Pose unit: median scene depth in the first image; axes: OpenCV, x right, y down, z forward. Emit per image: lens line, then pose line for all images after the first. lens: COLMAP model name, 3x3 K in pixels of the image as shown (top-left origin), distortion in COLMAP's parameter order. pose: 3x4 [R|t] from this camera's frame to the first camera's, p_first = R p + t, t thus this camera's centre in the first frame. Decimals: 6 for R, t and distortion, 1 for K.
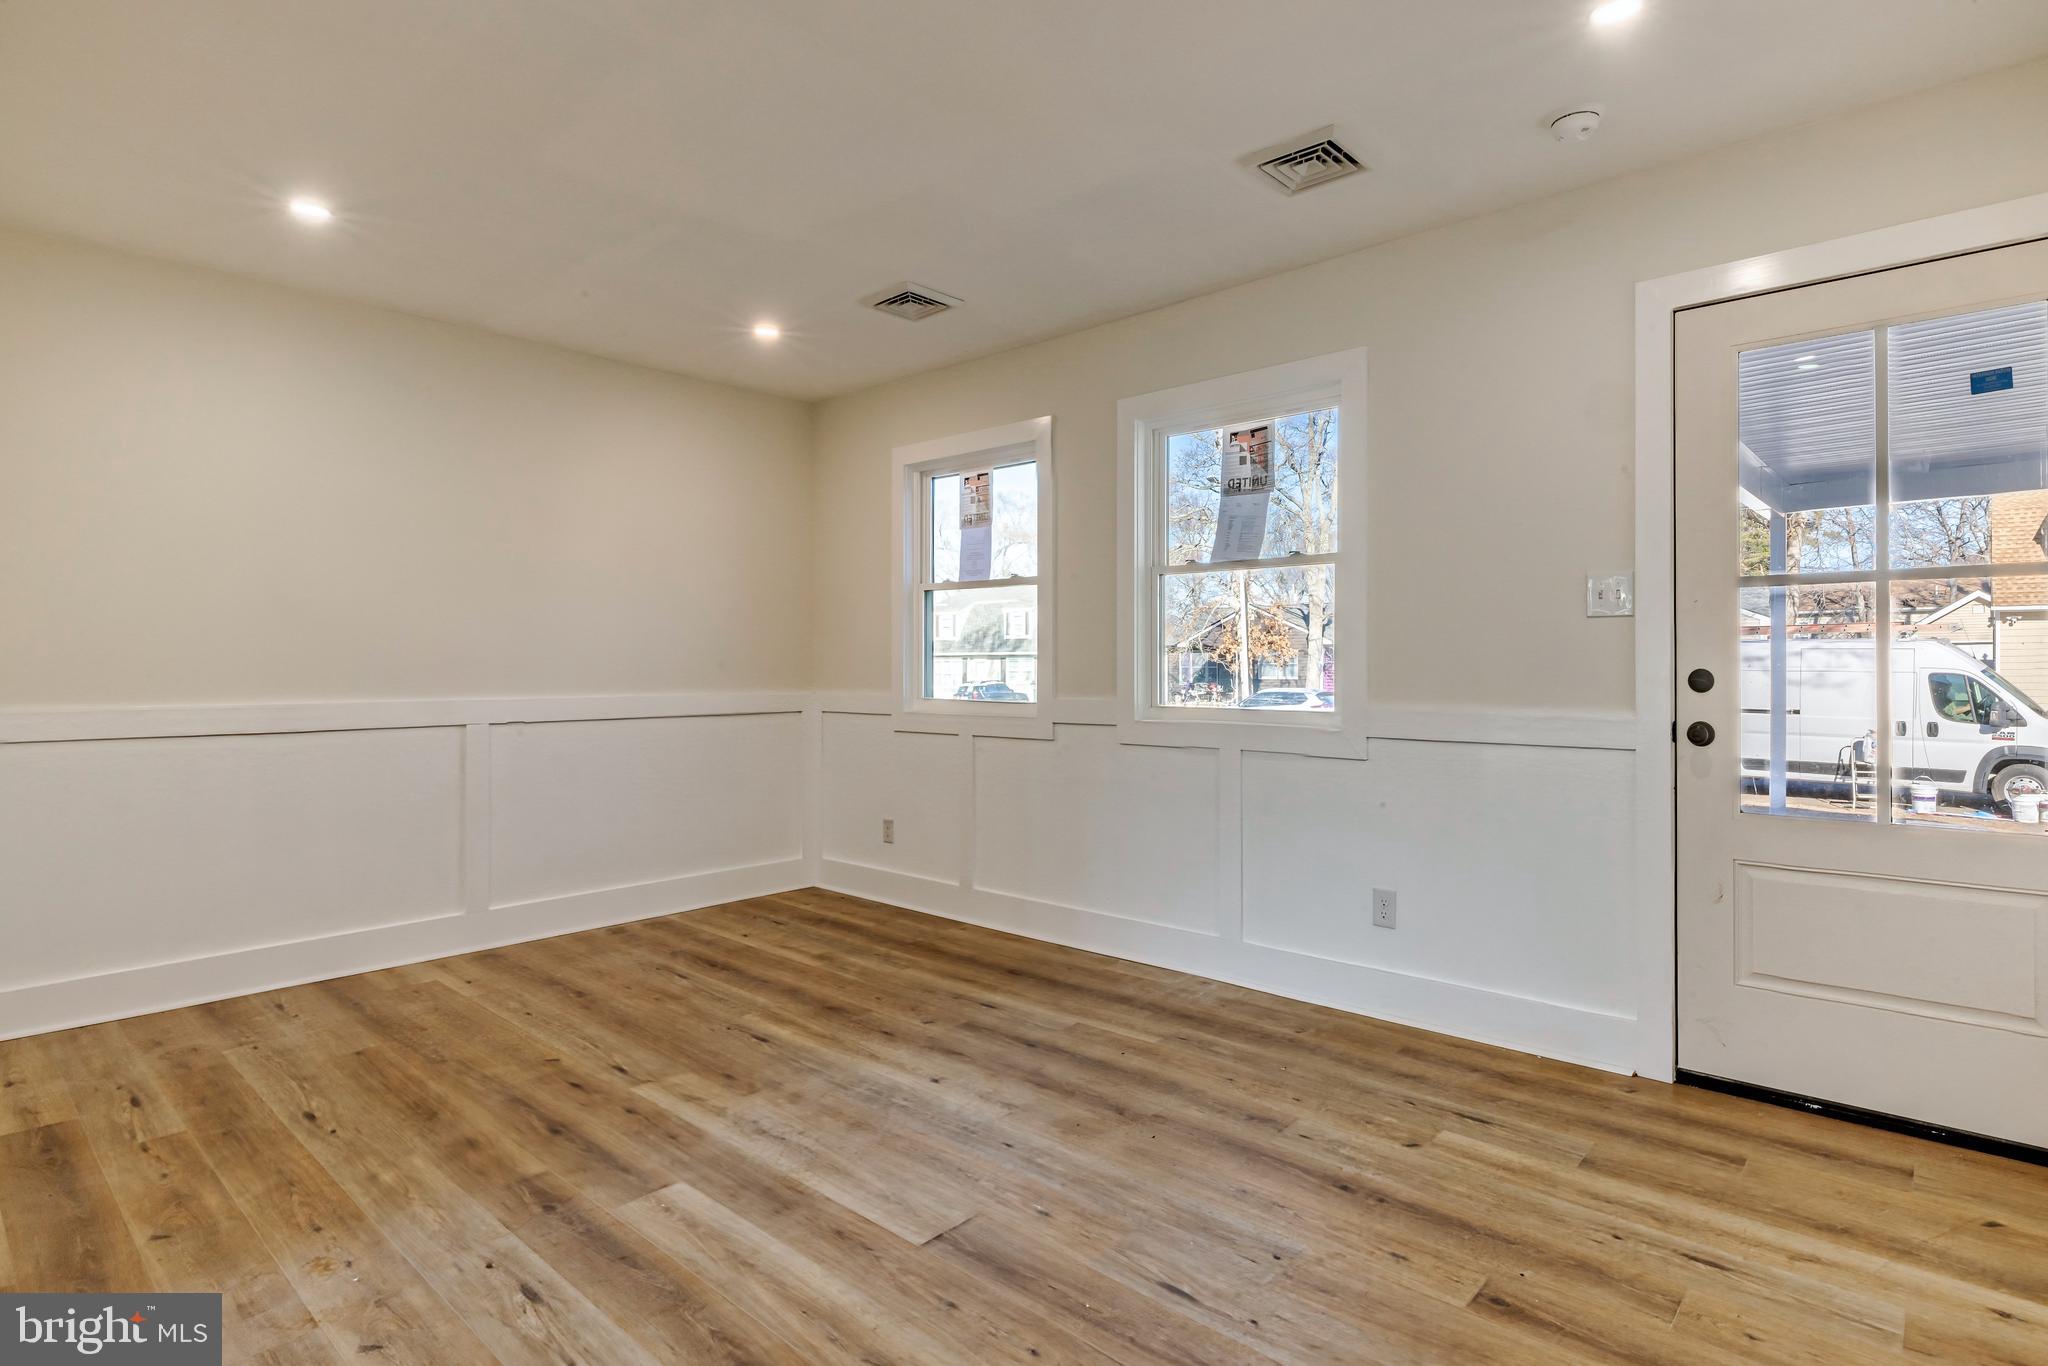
lens RADIAL K [[1035.2, 0, 1071.5], [0, 1035.2, 643.2], [0, 0, 1]] dist [-0.010777, 0.001508]
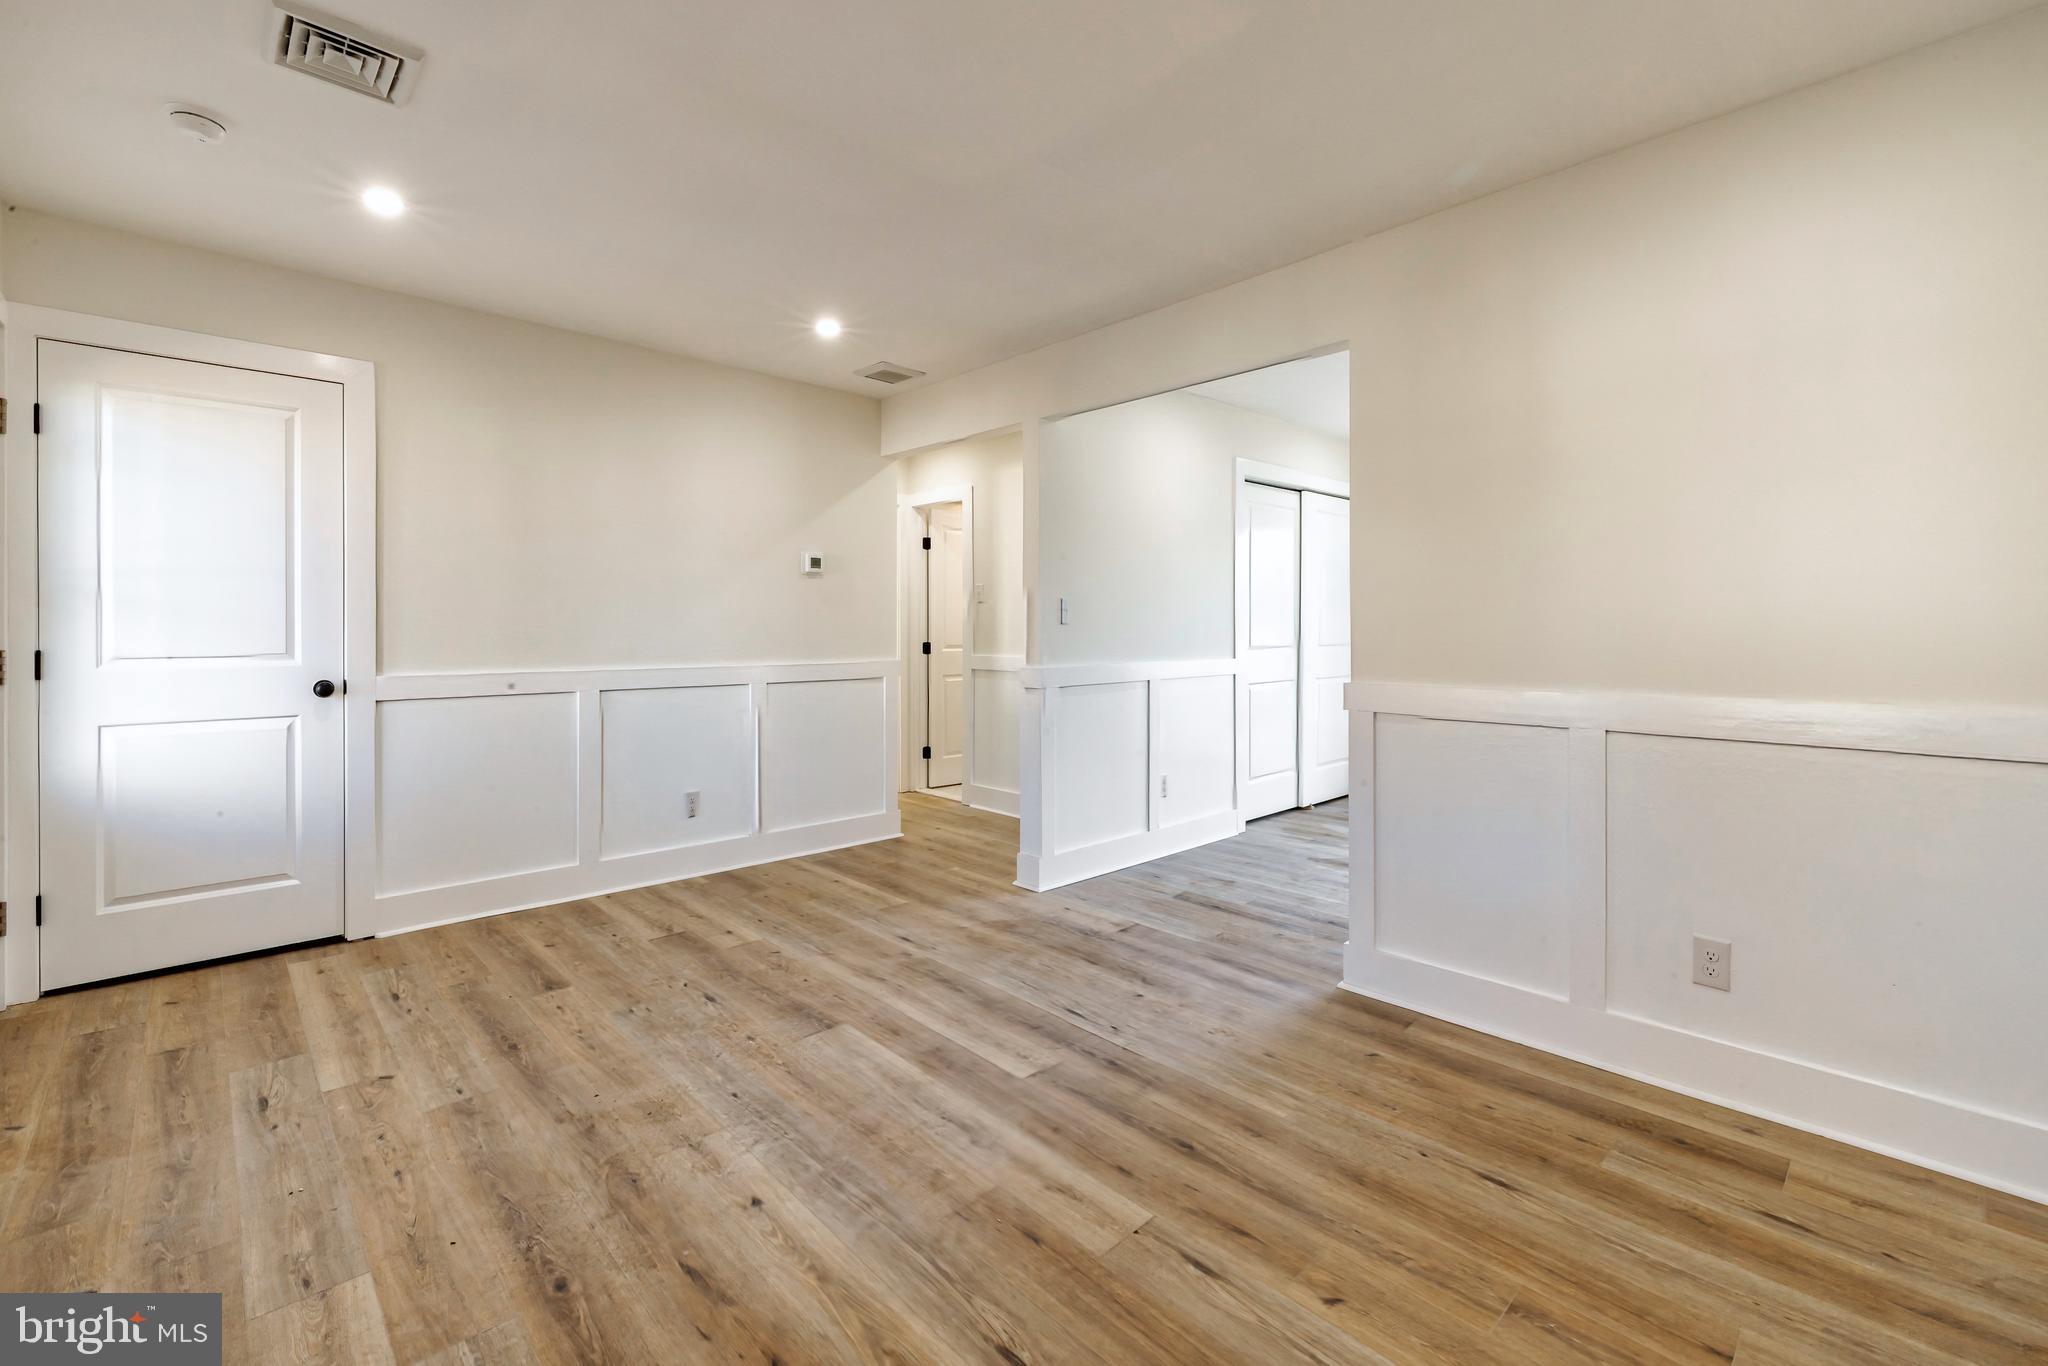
lens RADIAL K [[870.3, 0, 1043.1], [0, 870.3, 615.4], [0, 0, 1]] dist [0.002265, -0.000083]
pose [[-0.995942, 0.001301, 0.089993, -0.368282], [-0.002204, 0.999243, -0.038840, 0.018423], [-0.089976, -0.038881, -0.995185, 1.508481]]
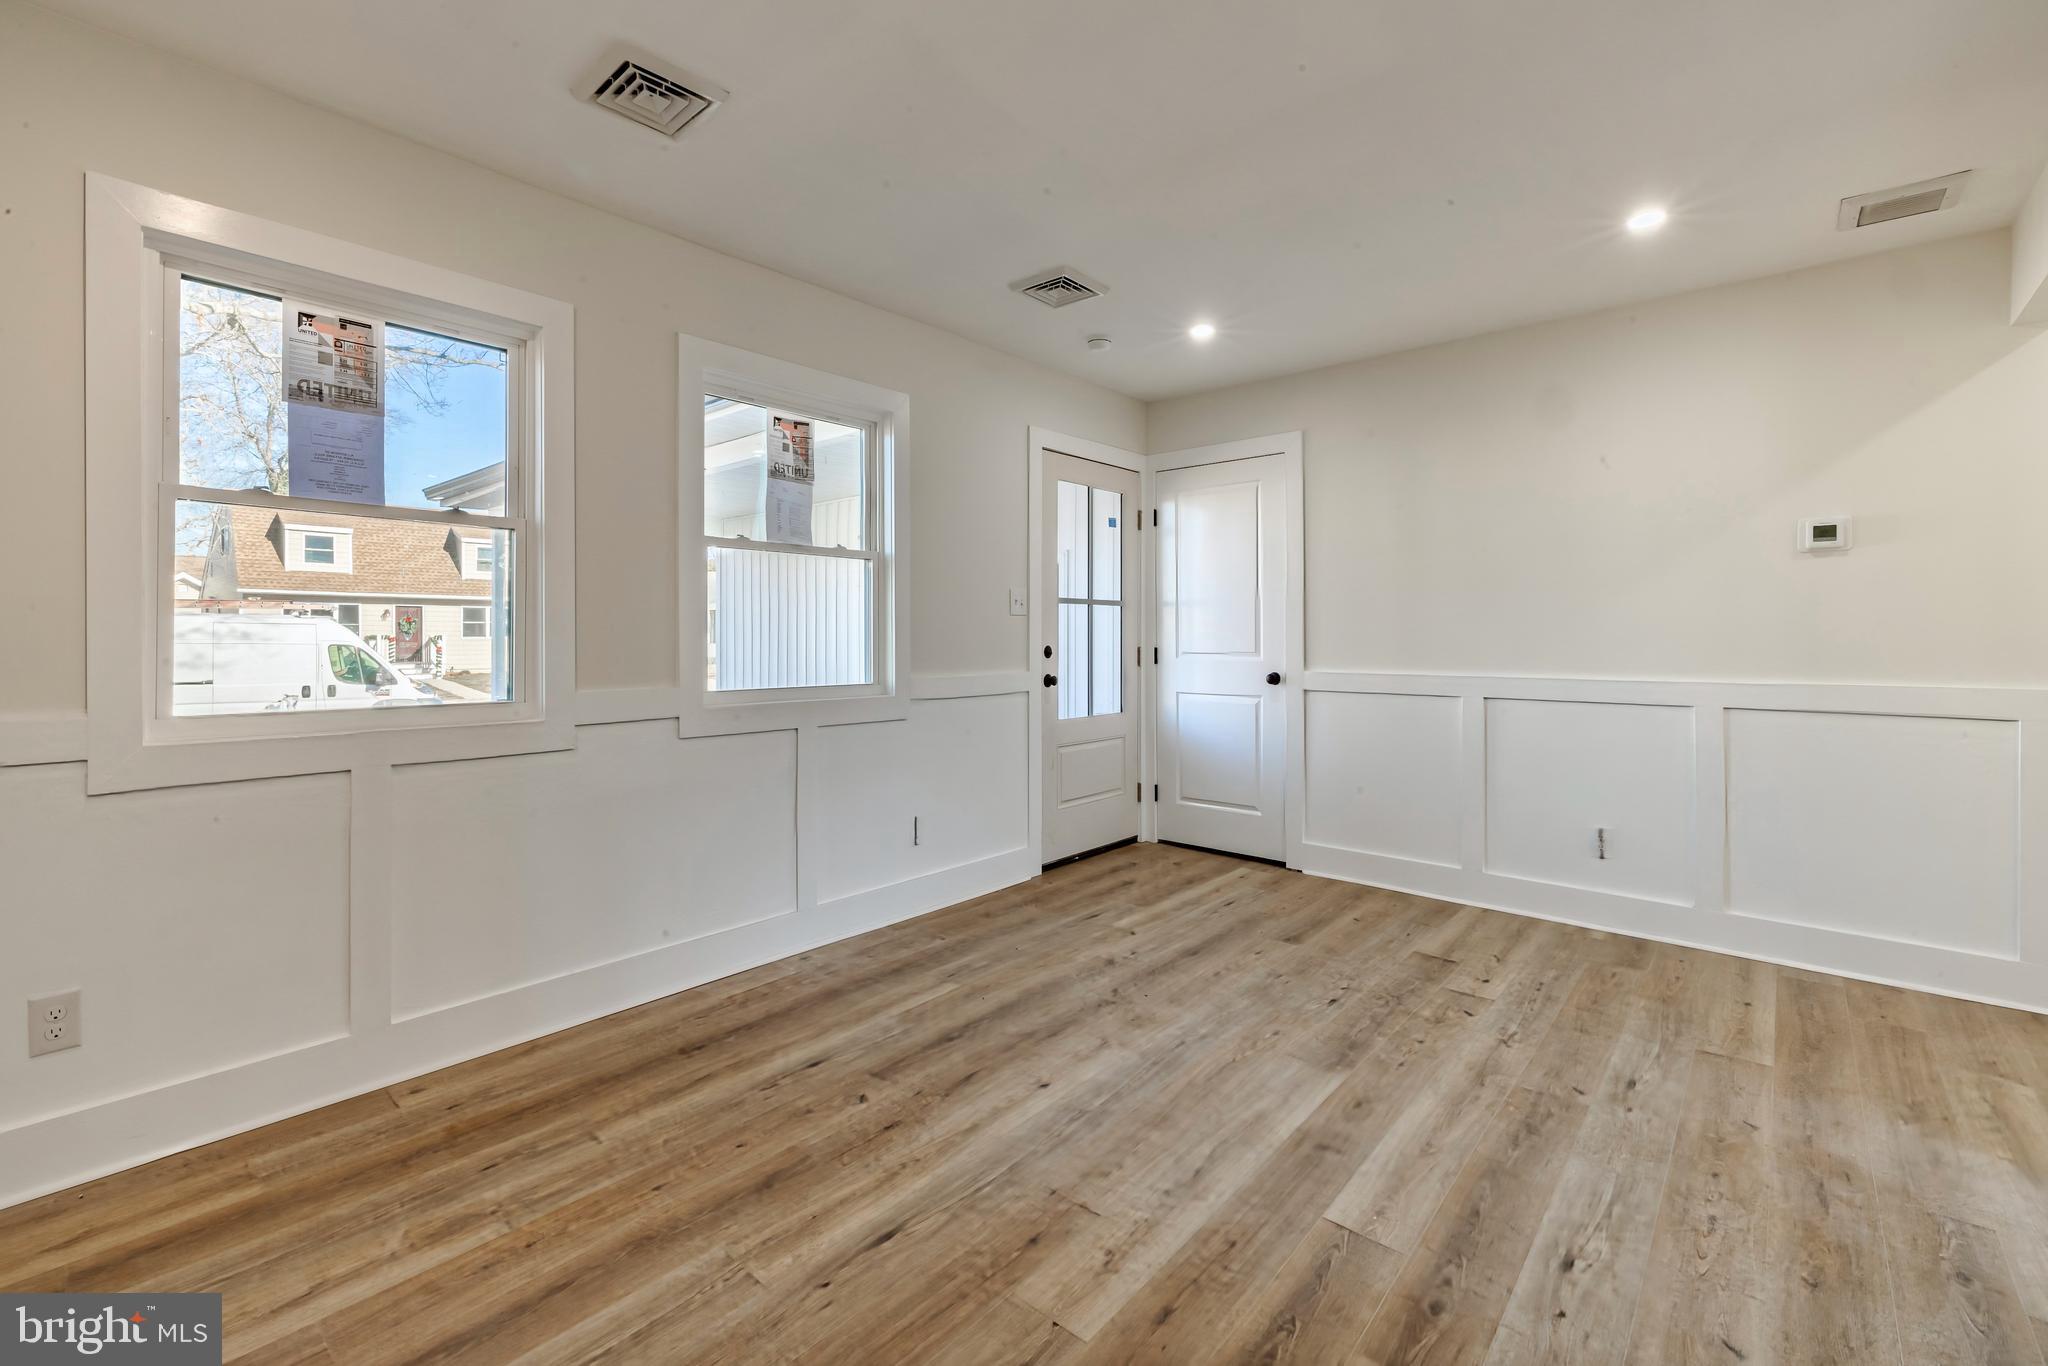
lens RADIAL K [[870.3, 0, 988.3], [0, 870.3, 634.4], [0, 0, 1]] dist [0.002265, -0.000083]
pose [[0.031551, 0.002963, 0.999498, -0.869016], [-0.022374, 0.999747, -0.002258, 0.008790], [-0.999252, -0.022291, 0.031609, 0.957864]]
